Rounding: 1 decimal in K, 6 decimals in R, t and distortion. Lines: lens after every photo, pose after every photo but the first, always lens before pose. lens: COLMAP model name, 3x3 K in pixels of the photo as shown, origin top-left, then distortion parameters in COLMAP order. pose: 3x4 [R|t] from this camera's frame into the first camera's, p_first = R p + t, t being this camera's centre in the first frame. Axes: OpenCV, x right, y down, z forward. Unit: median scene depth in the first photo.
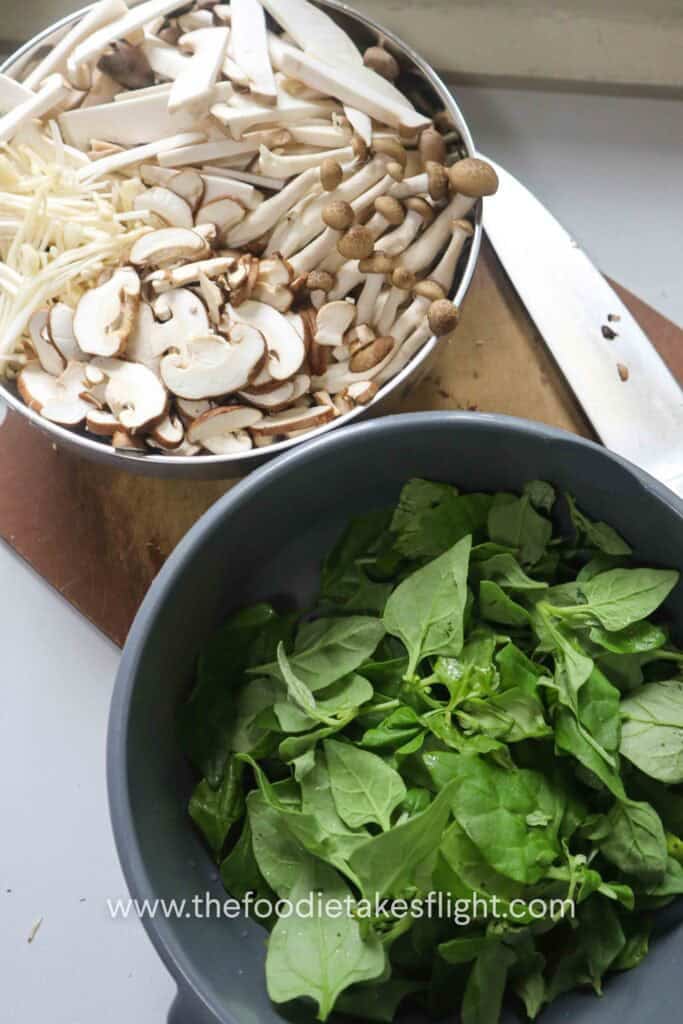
lens RADIAL K [[936.5, 0, 341.6], [0, 936.5, 480.0], [0, 0, 1]] dist [-0.052307, 0.124928]
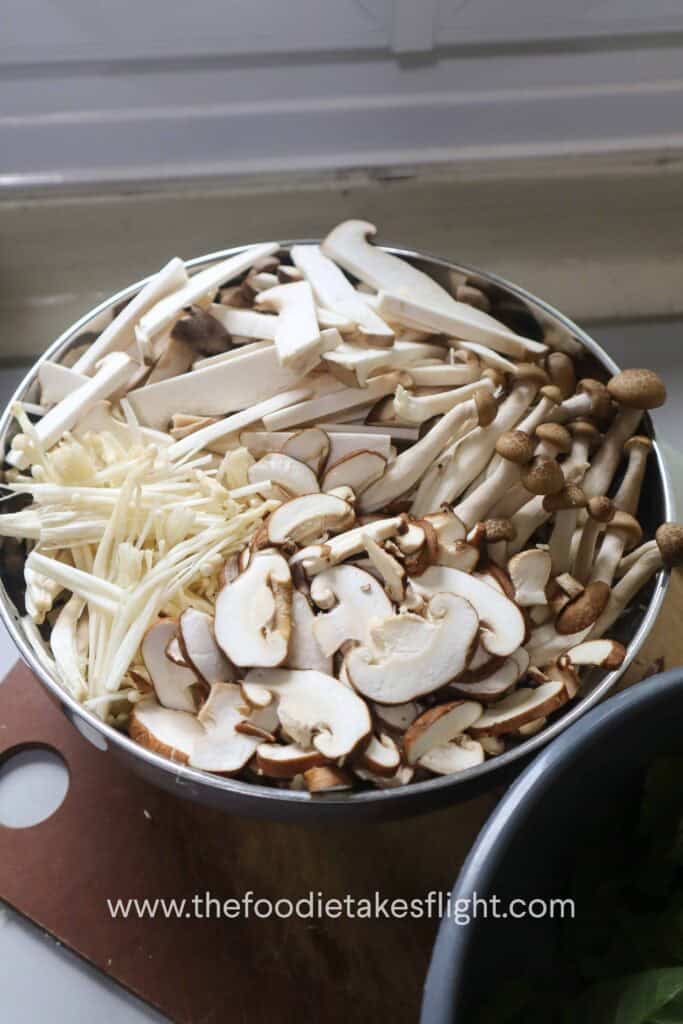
lens RADIAL K [[936.5, 0, 341.6], [0, 936.5, 480.0], [0, 0, 1]] dist [-0.052307, 0.124928]
pose [[0.975186, -0.146028, 0.166396, -0.282845], [0.192113, 0.931707, -0.308243, -0.030101], [-0.110020, 0.332561, 0.936642, 0.240763]]
